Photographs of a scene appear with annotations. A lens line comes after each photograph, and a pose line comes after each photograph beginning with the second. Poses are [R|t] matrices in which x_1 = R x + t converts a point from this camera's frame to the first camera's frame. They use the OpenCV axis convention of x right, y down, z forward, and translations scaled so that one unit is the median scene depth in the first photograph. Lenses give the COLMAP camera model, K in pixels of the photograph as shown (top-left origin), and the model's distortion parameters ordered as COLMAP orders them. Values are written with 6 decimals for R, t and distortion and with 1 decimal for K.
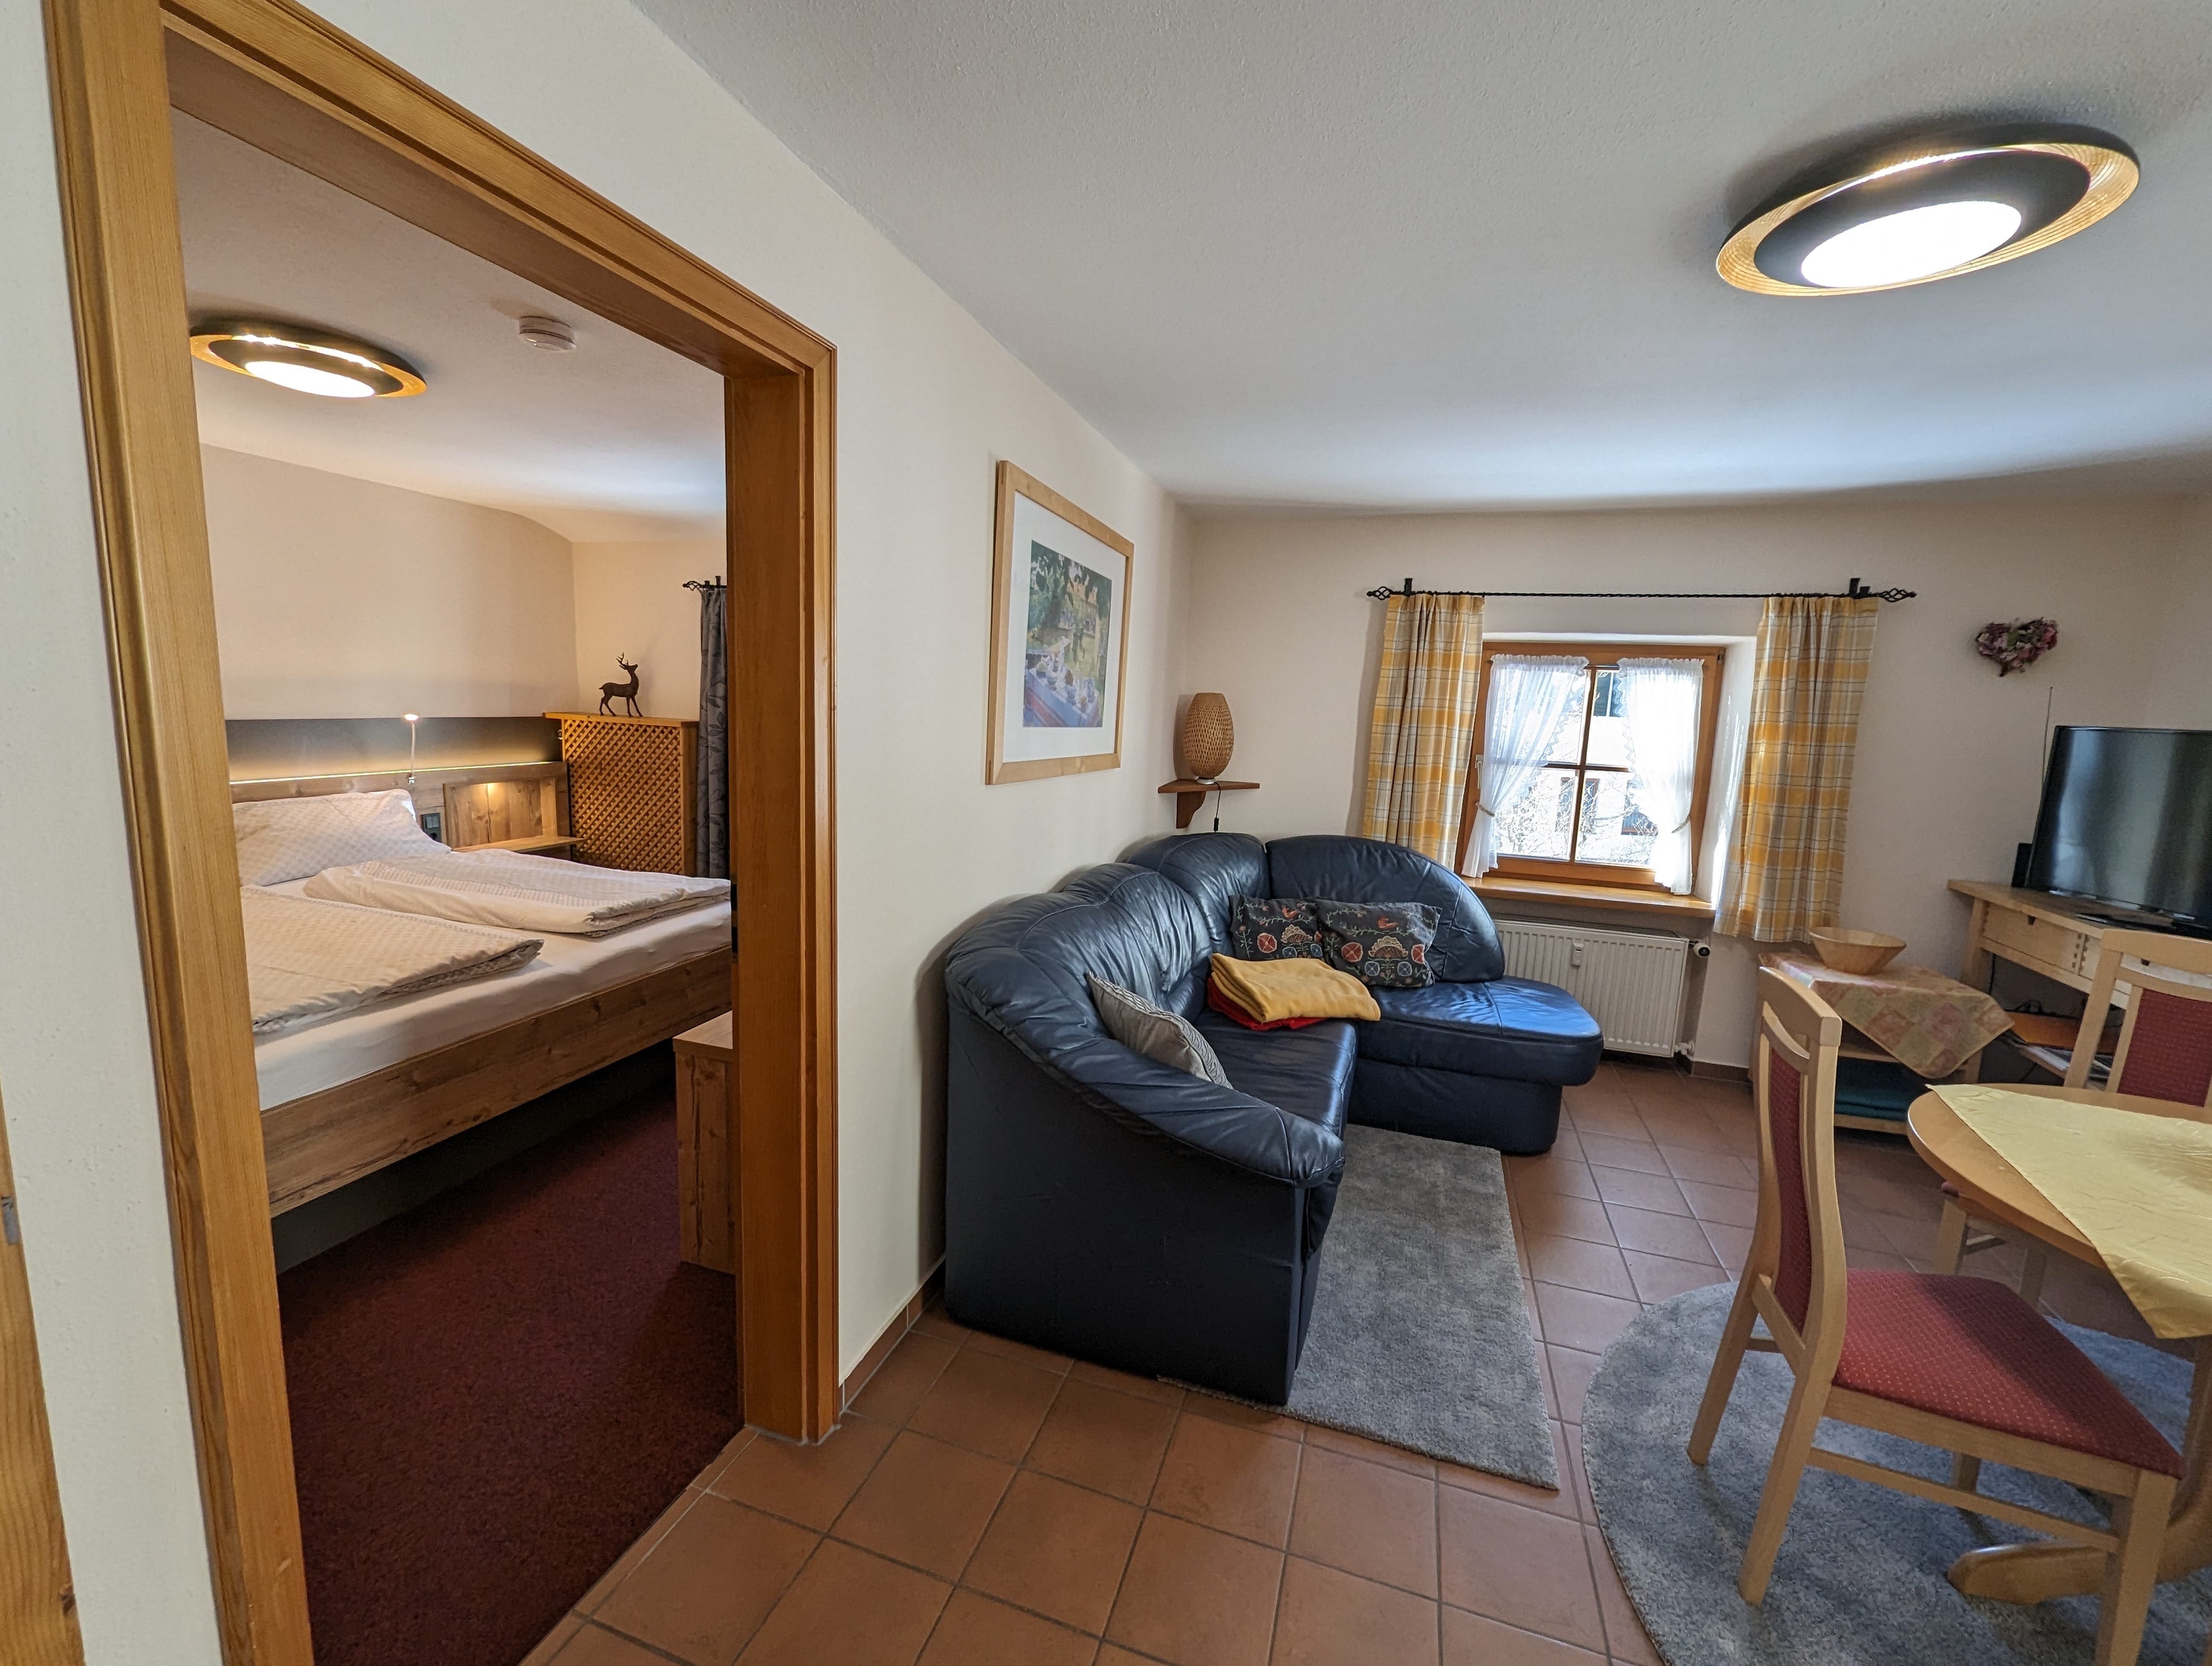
lens RADIAL K [[919.4, 0, 1102.5], [0, 919.4, 826.6], [0, 0, 1]] dist [-0.000450, -0.000409]
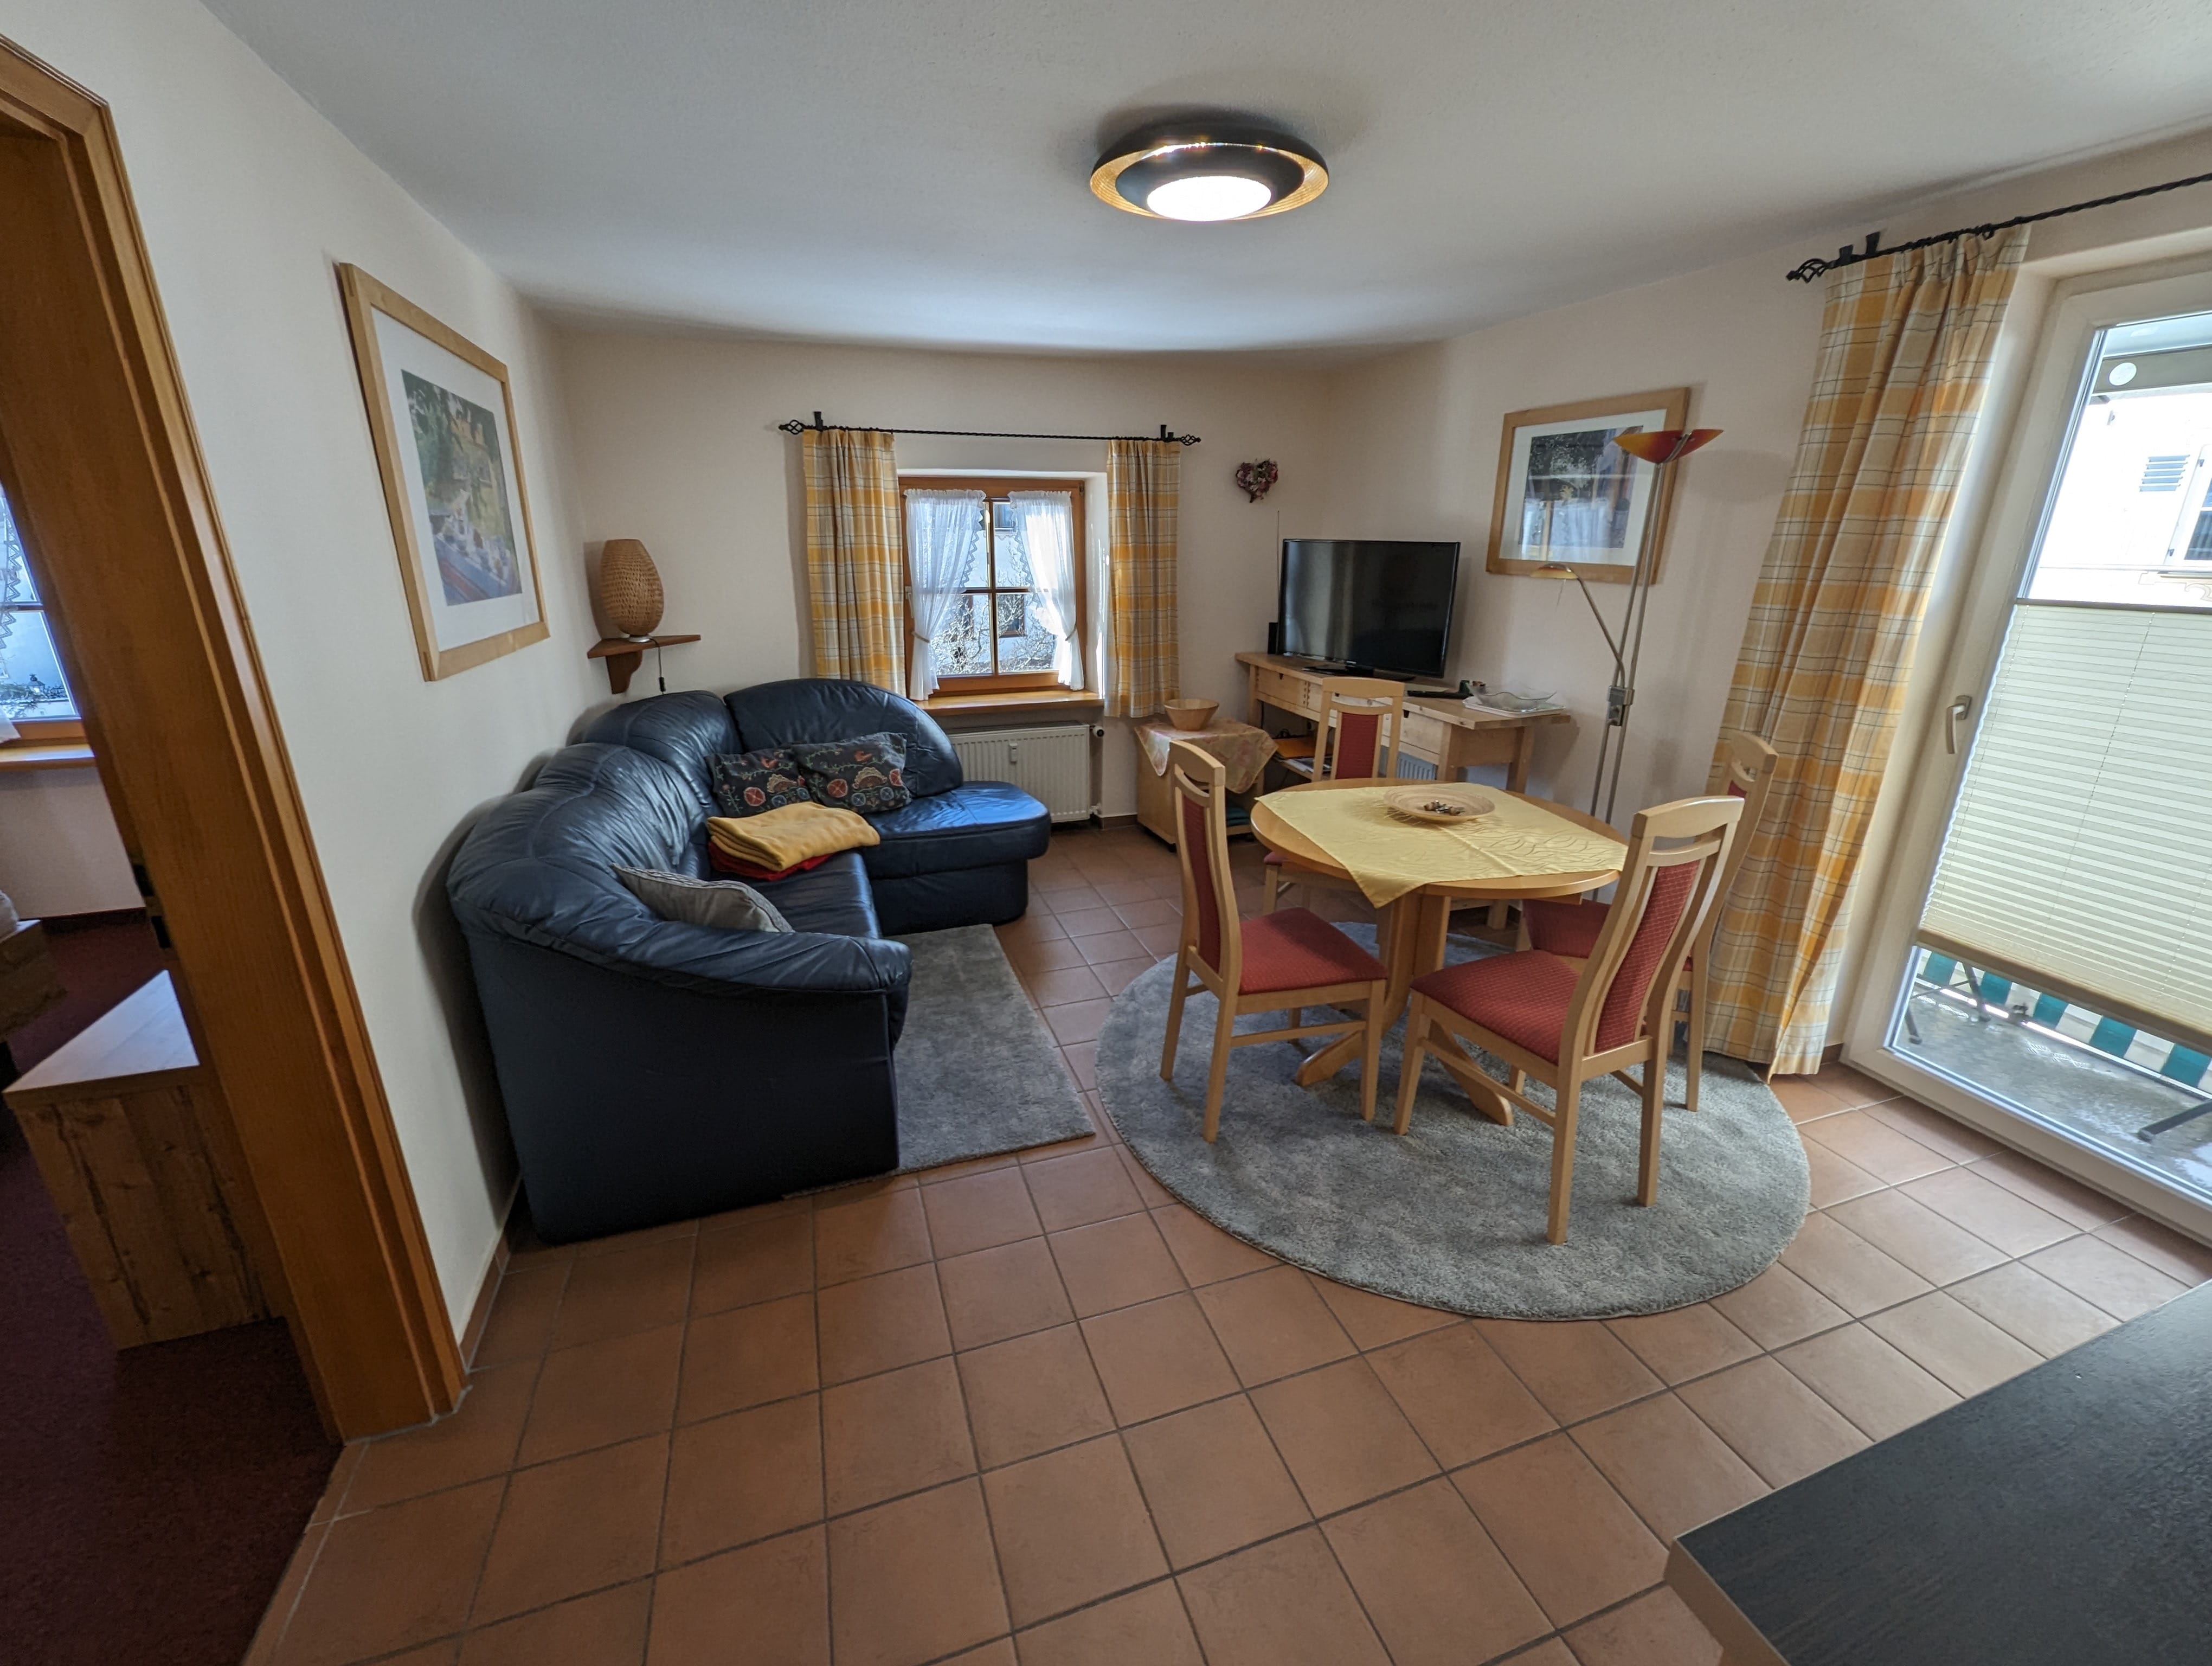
lens RADIAL K [[919.4, 0, 1102.5], [0, 919.4, 826.6], [0, 0, 1]] dist [-0.000450, -0.000409]
pose [[0.800098, -0.222798, 0.556960, -0.094918], [0.115453, 0.968304, 0.221492, -0.023189], [-0.588655, -0.112913, 0.800460, -0.043337]]
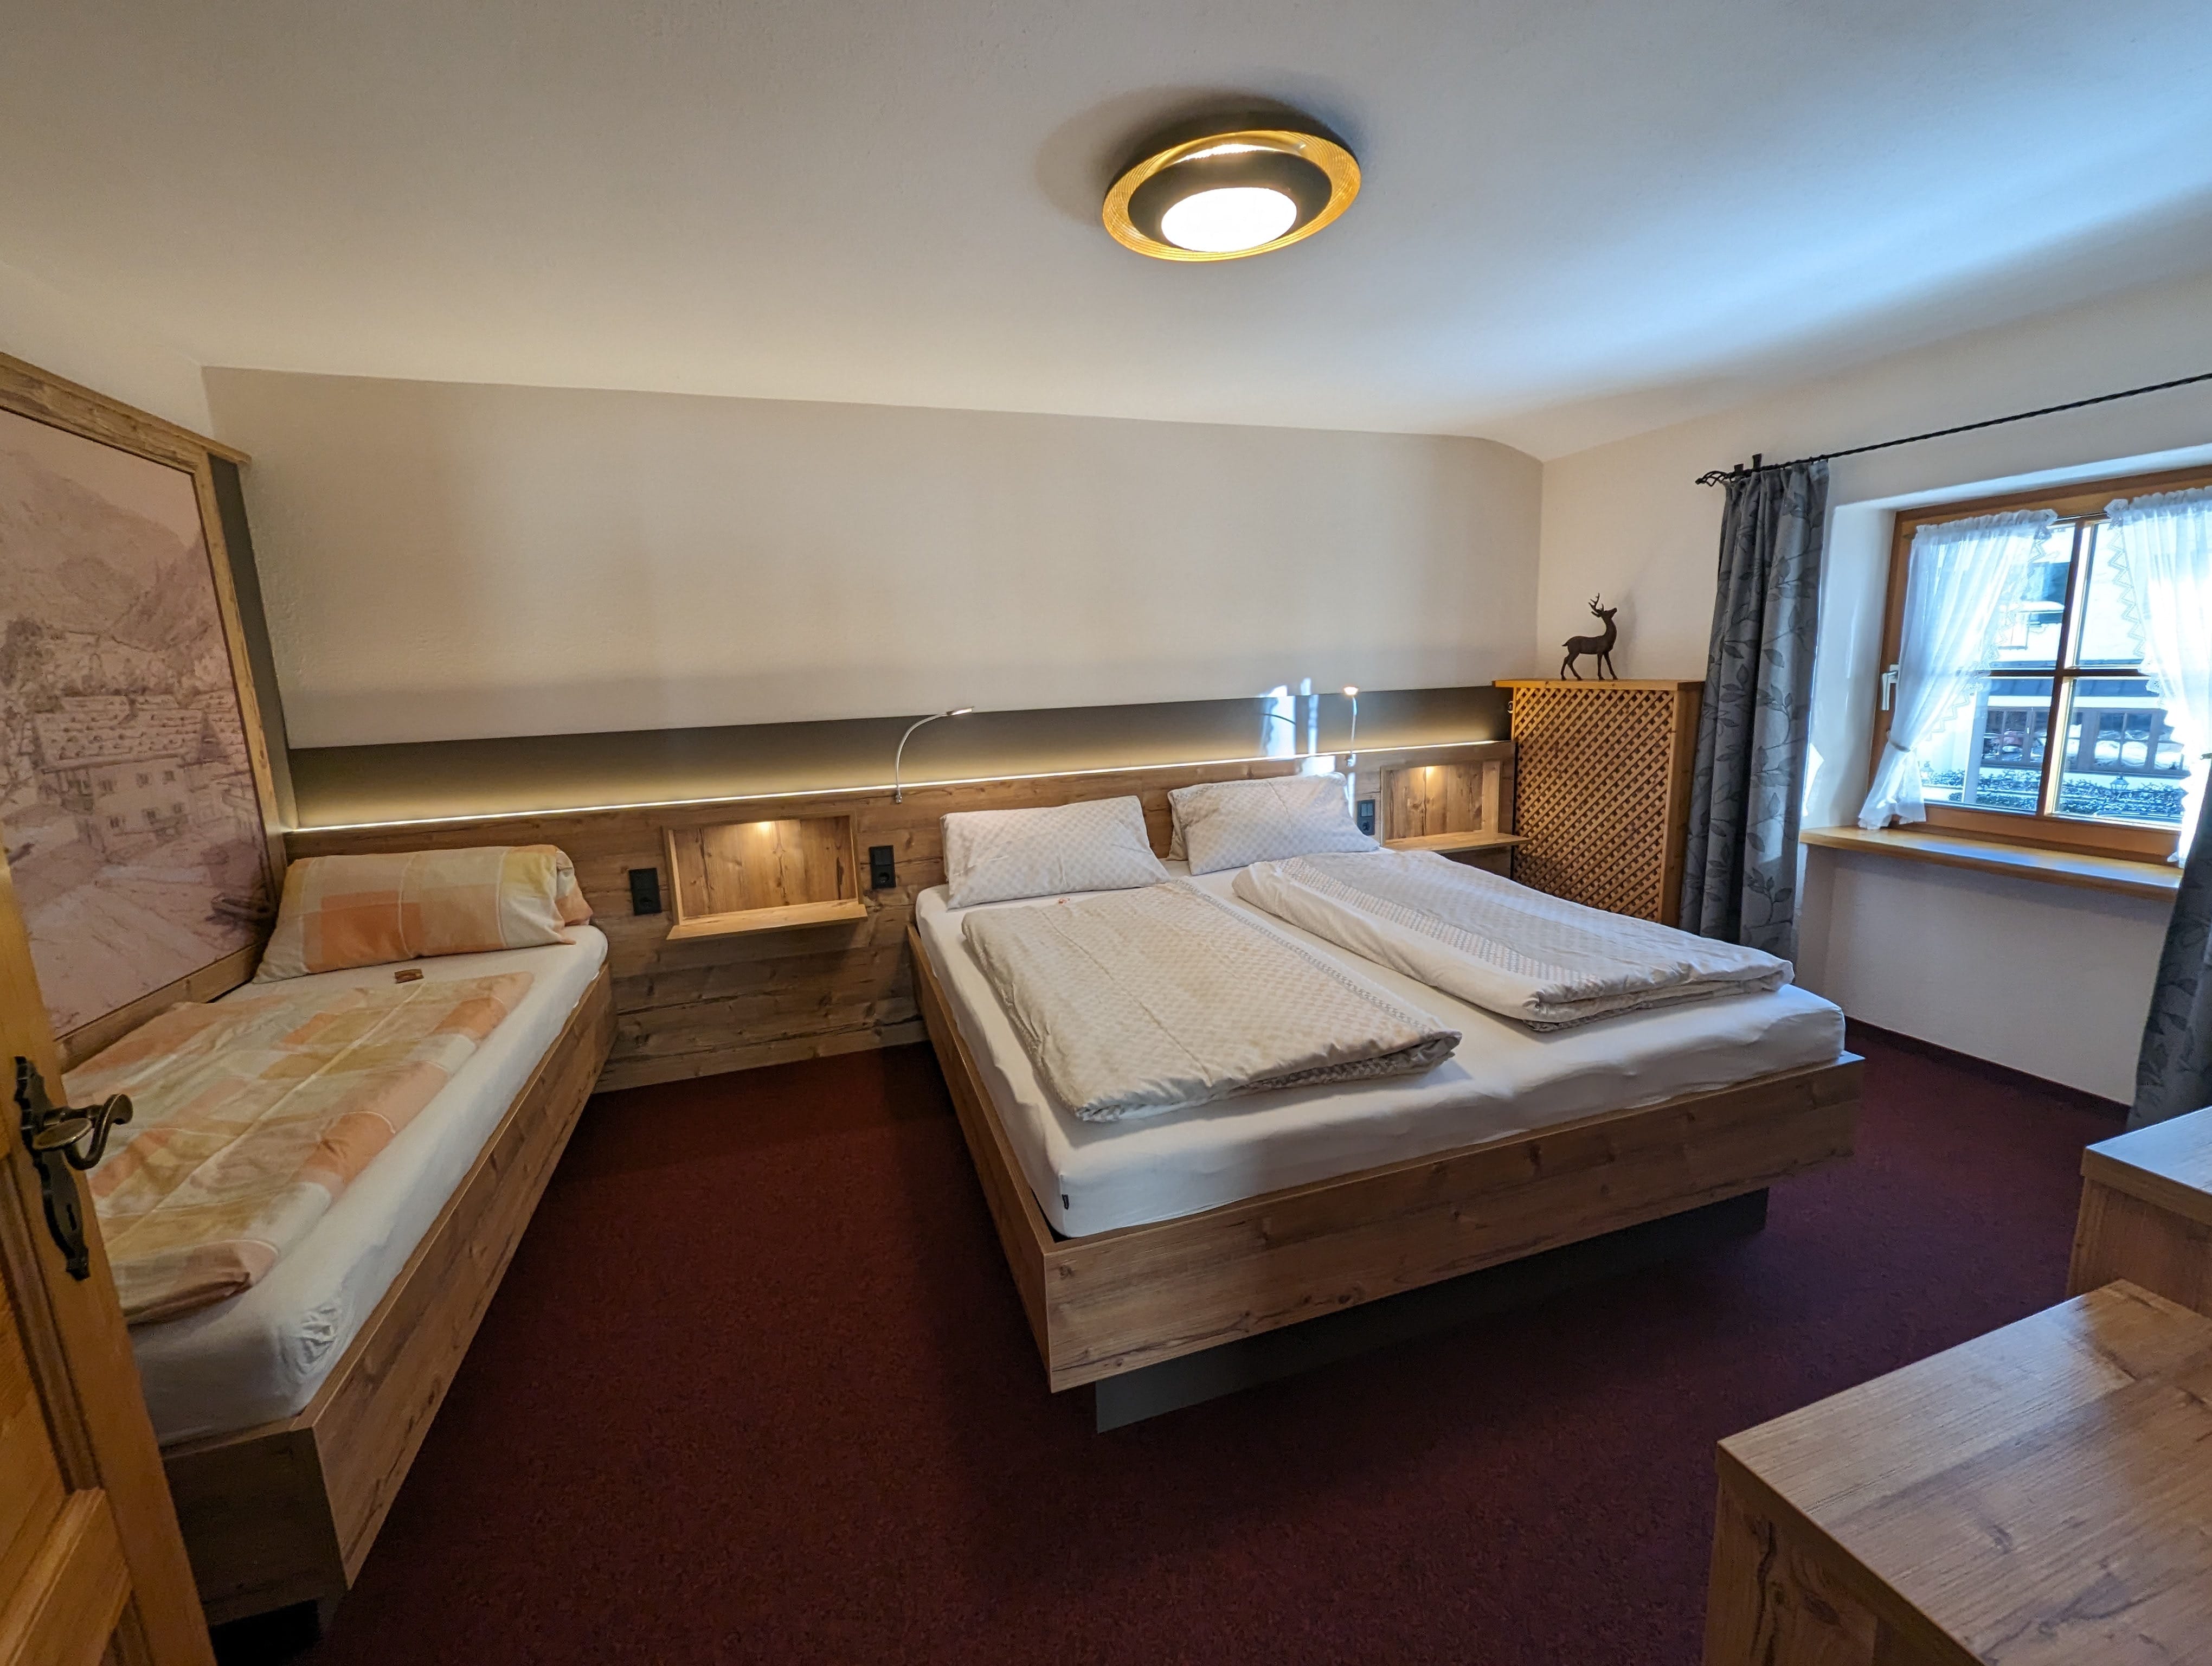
lens RADIAL K [[920.7, 0, 1114.8], [0, 920.7, 827.3], [0, 0, 1]] dist [-0.001433, -0.000322]
pose [[0.594596, 0.075008, -0.800518, -0.233255], [-0.053187, 0.997127, 0.053925, -0.033045], [0.802263, 0.010514, 0.596878, 0.394788]]
